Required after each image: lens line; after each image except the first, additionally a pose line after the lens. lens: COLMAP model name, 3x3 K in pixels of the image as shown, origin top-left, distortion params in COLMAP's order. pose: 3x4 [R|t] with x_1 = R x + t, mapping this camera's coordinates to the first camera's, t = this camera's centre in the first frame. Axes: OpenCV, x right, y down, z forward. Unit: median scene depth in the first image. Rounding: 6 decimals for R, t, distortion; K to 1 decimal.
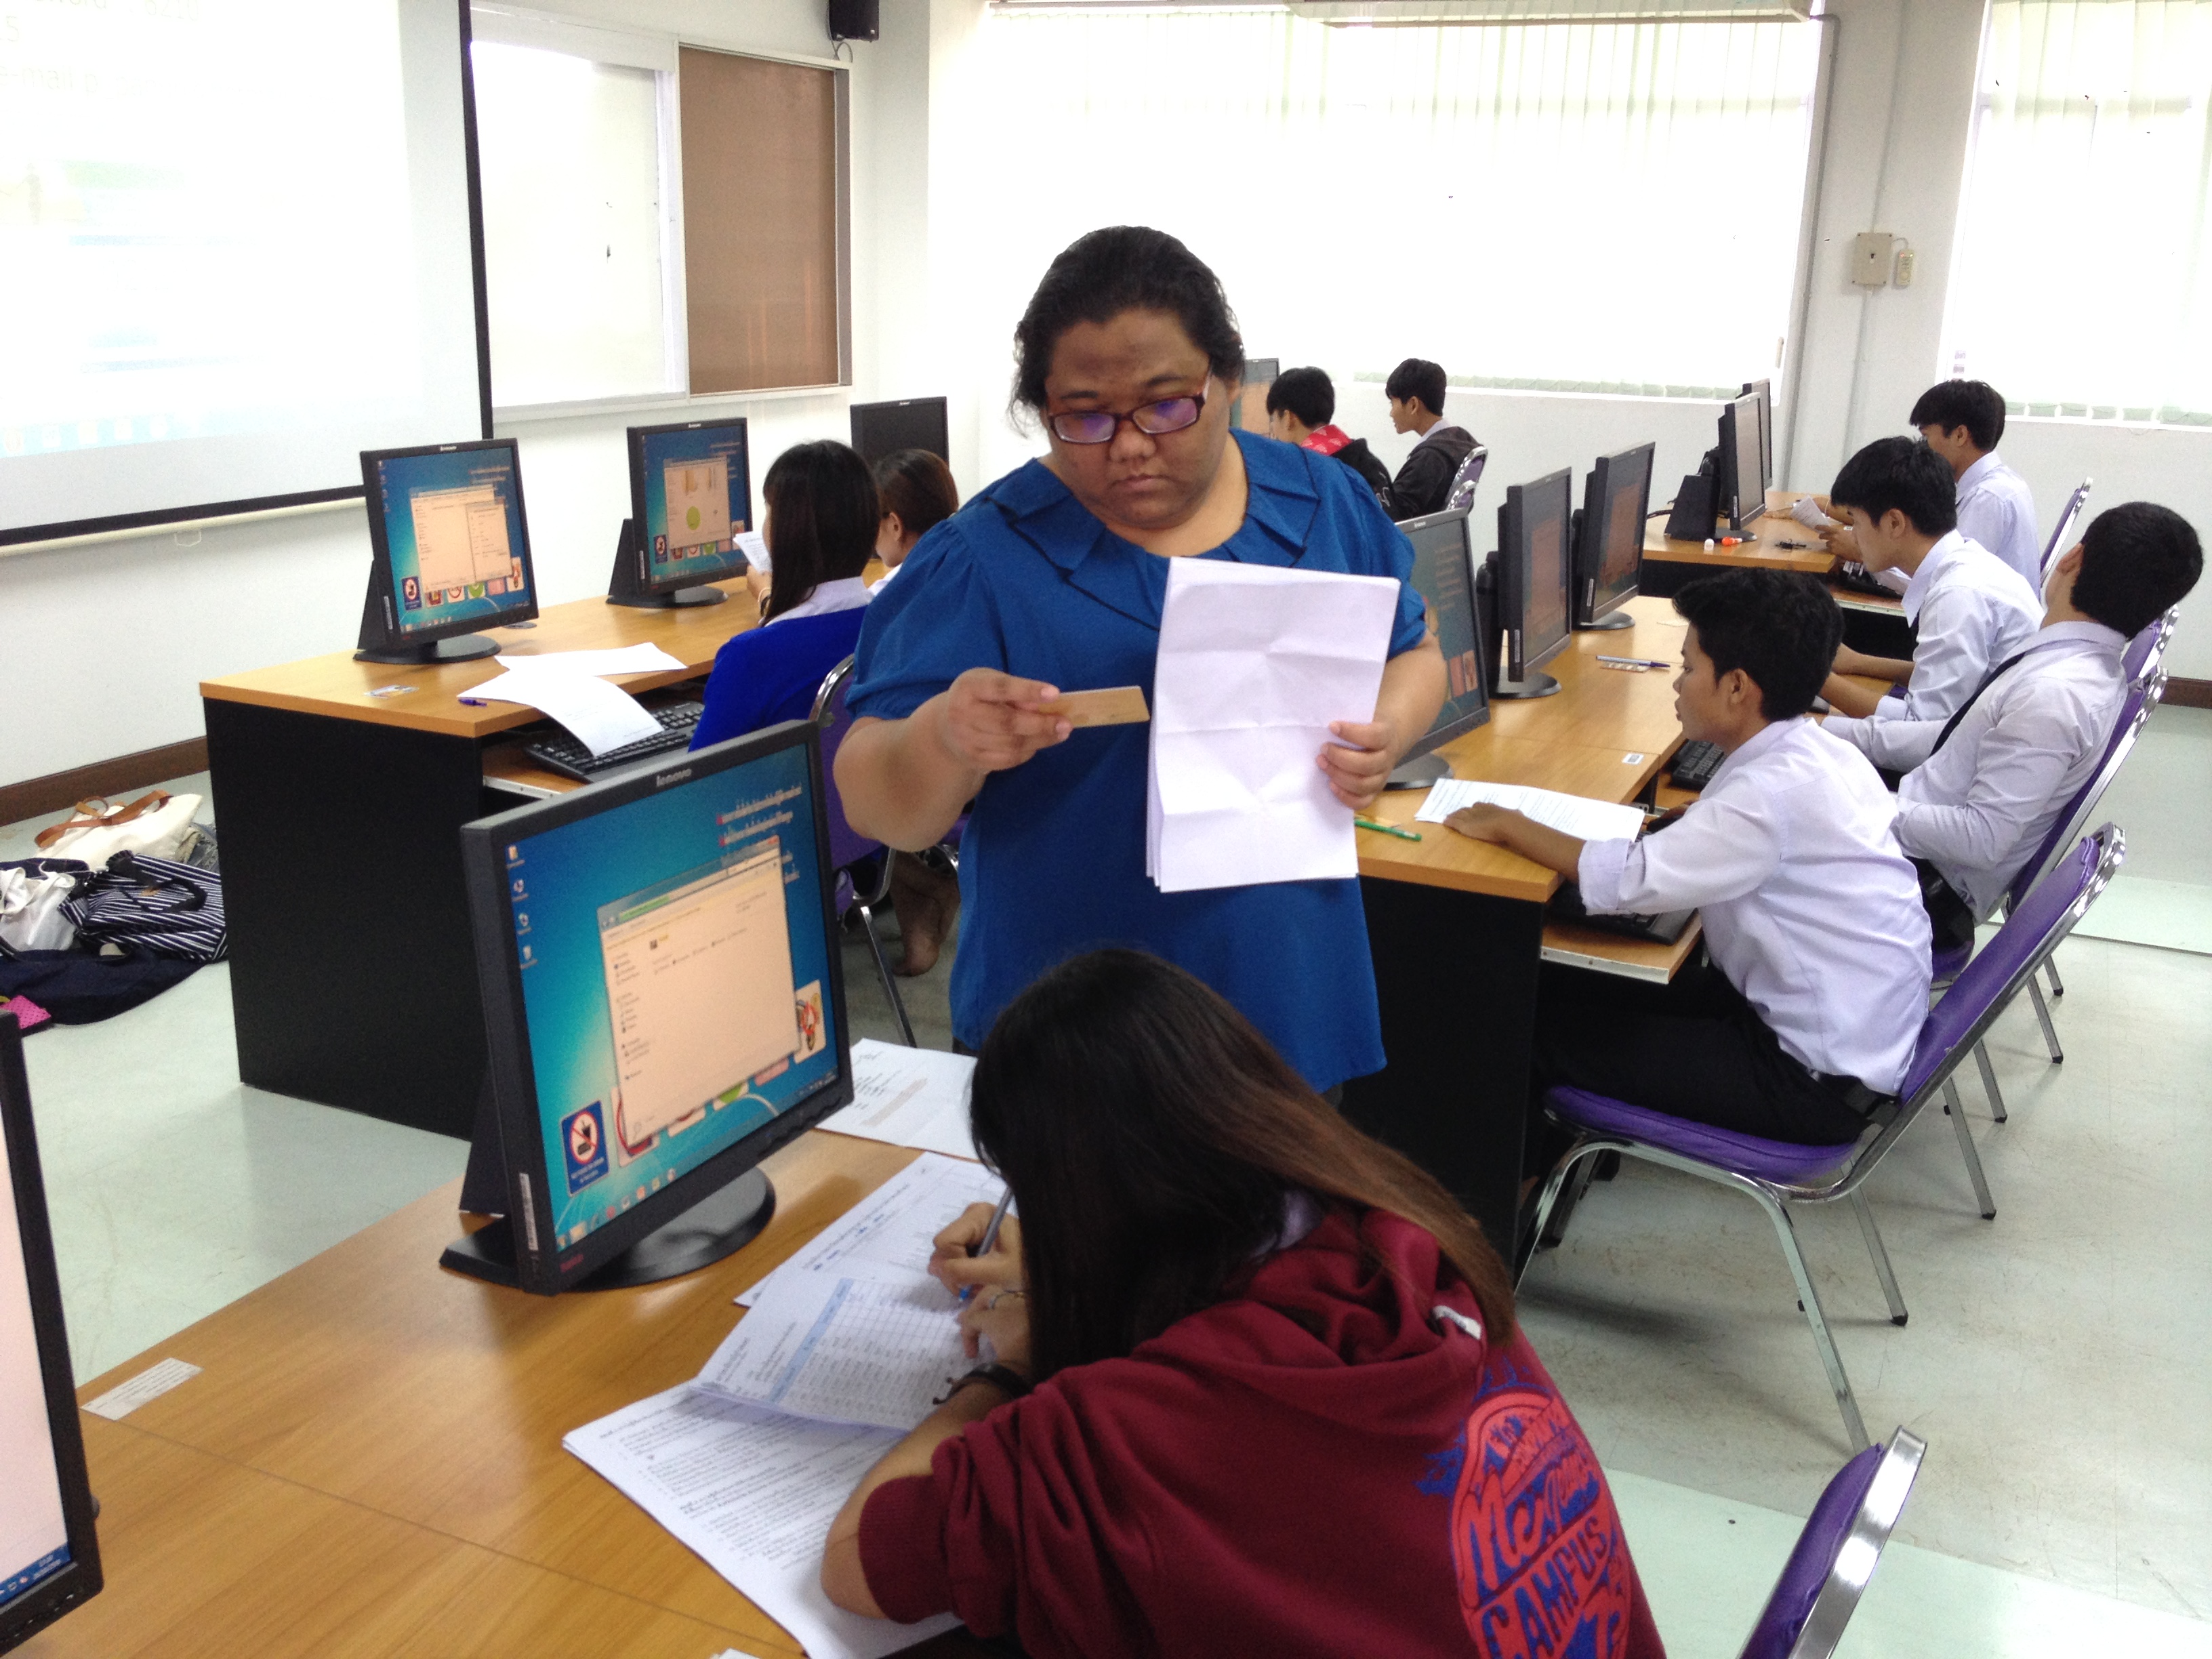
lens RADIAL K [[2035.3, 0, 1122.6], [0, 2035.3, 820.5], [0, 0, 1]] dist [0.001605, 0.000000]
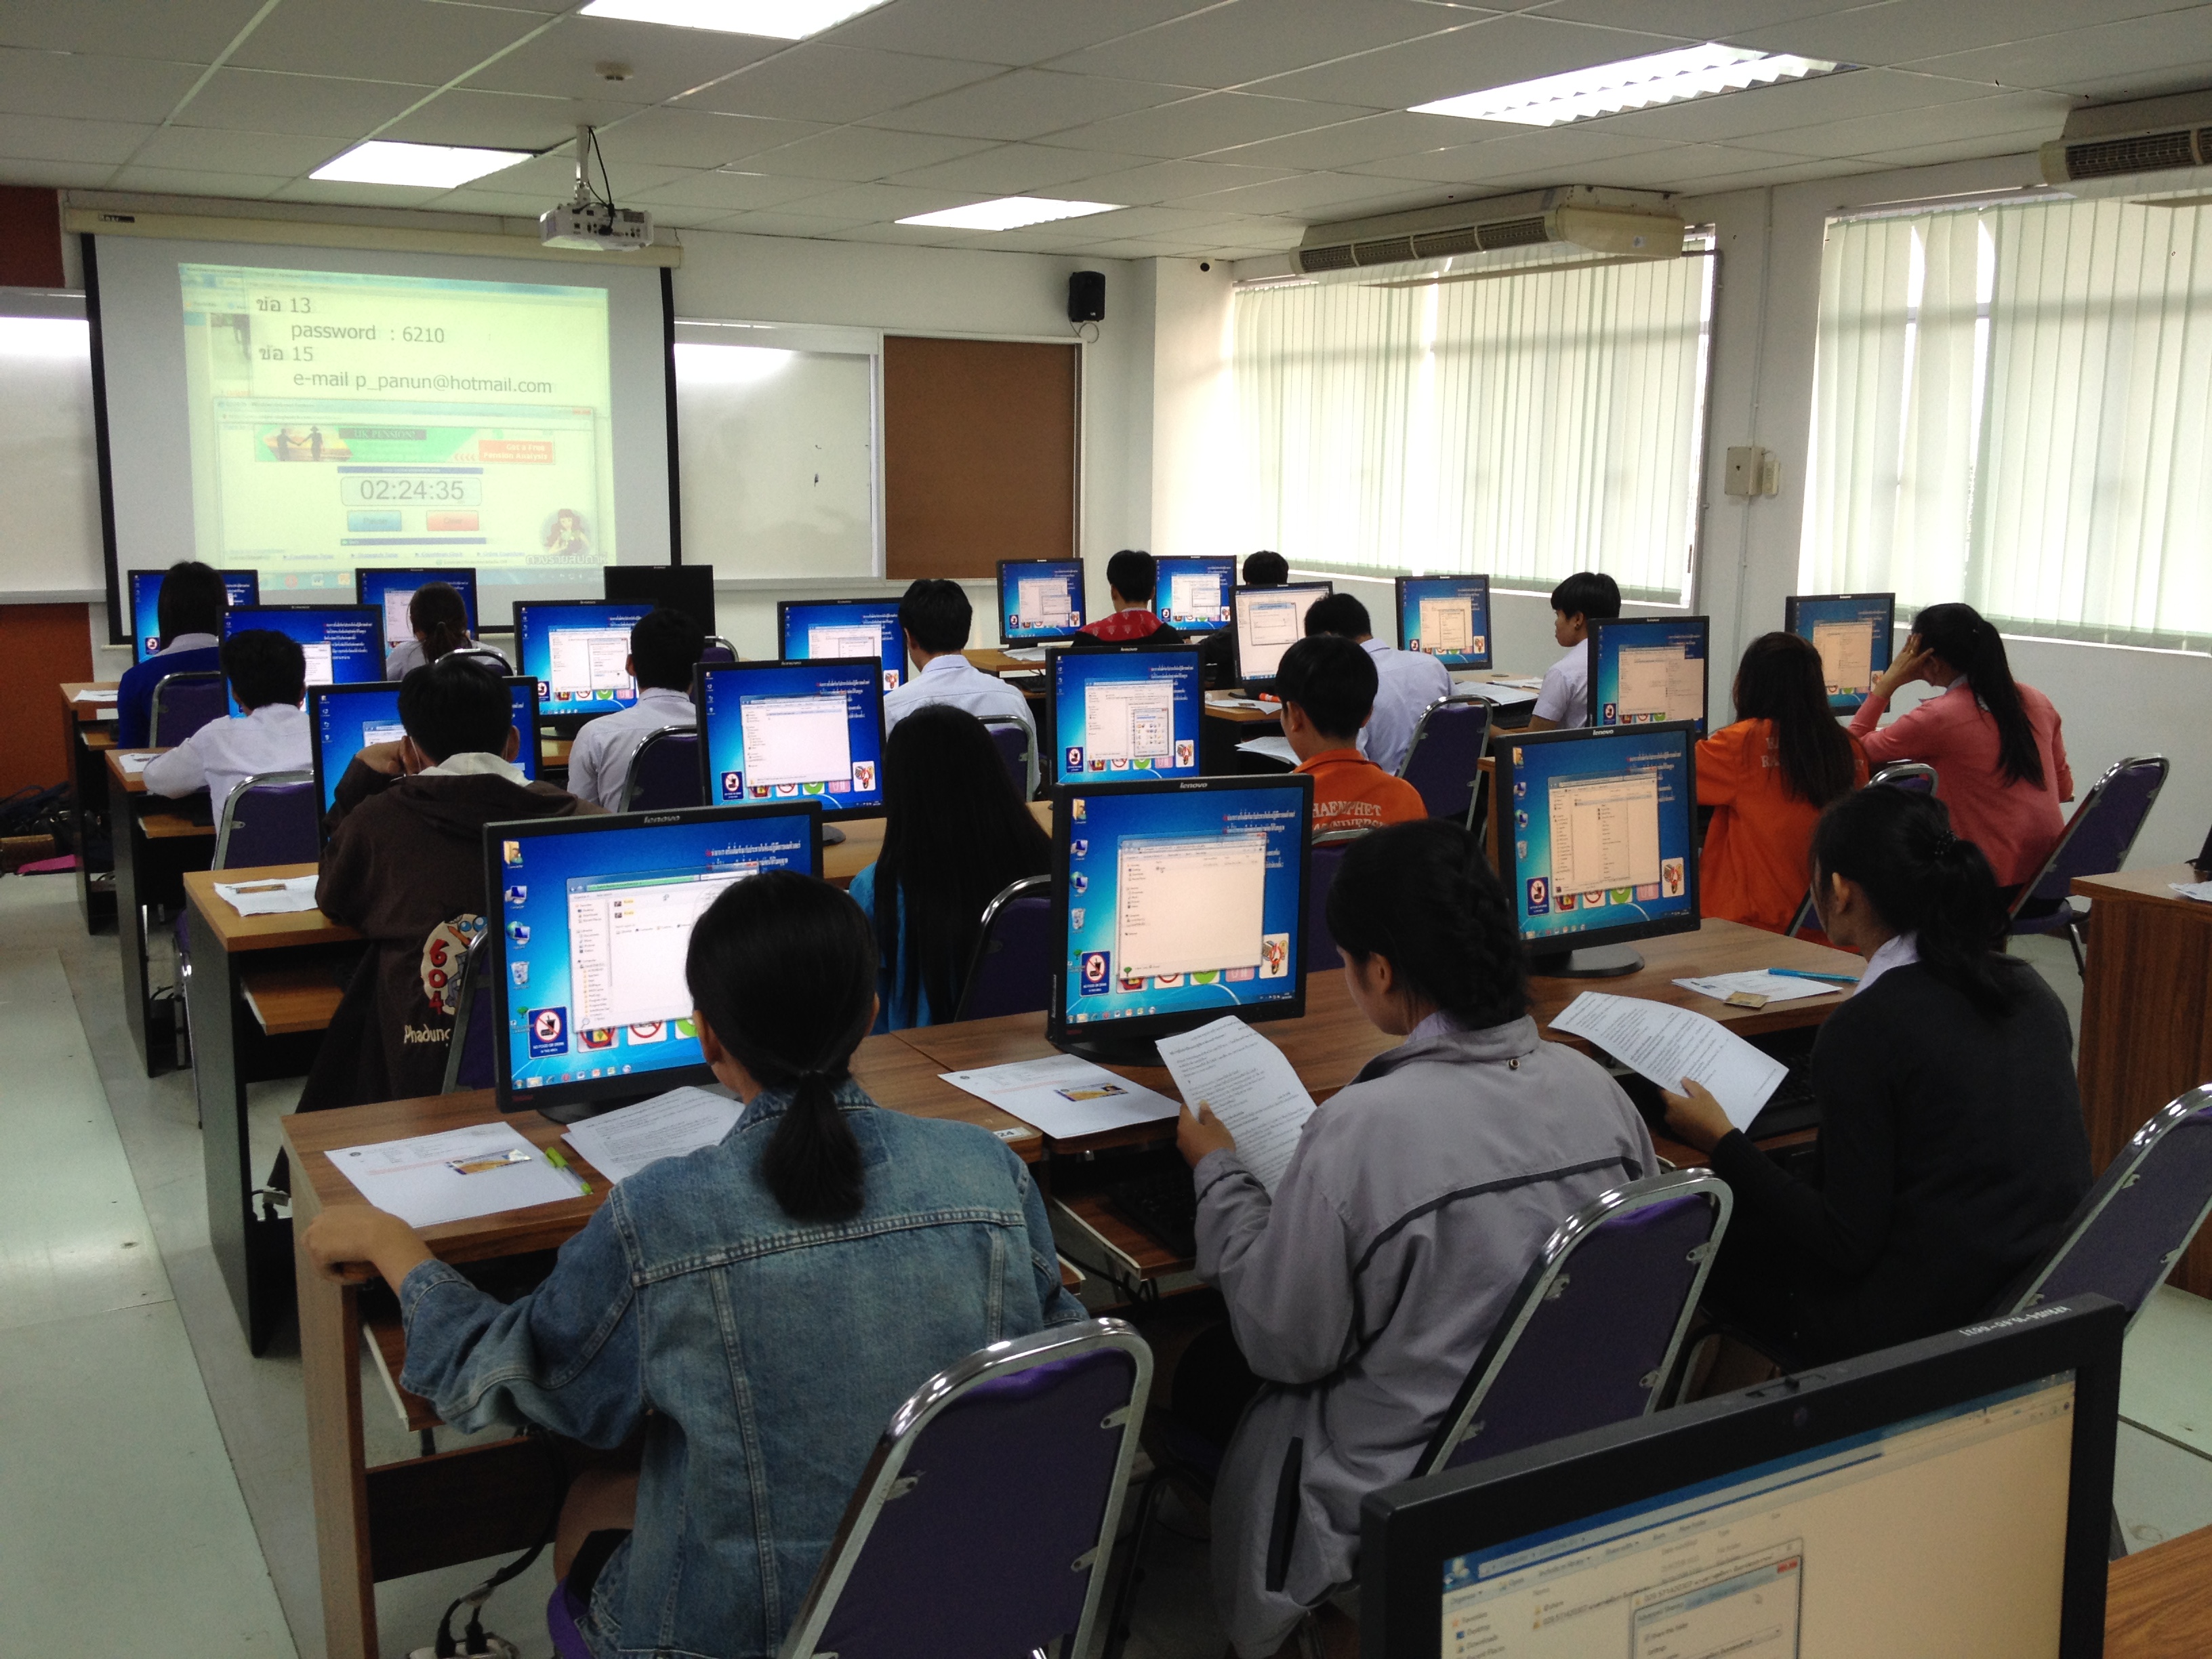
lens RADIAL K [[2035.3, 0, 1114.8], [0, 2035.3, 827.4], [0, 0, 1]] dist [0.001605, 0.000000]
pose [[0.808890, 0.087709, -0.581381, 0.748032], [-0.156195, 0.985336, -0.068668, 0.022975], [0.566833, 0.146354, 0.810729, 0.007002]]
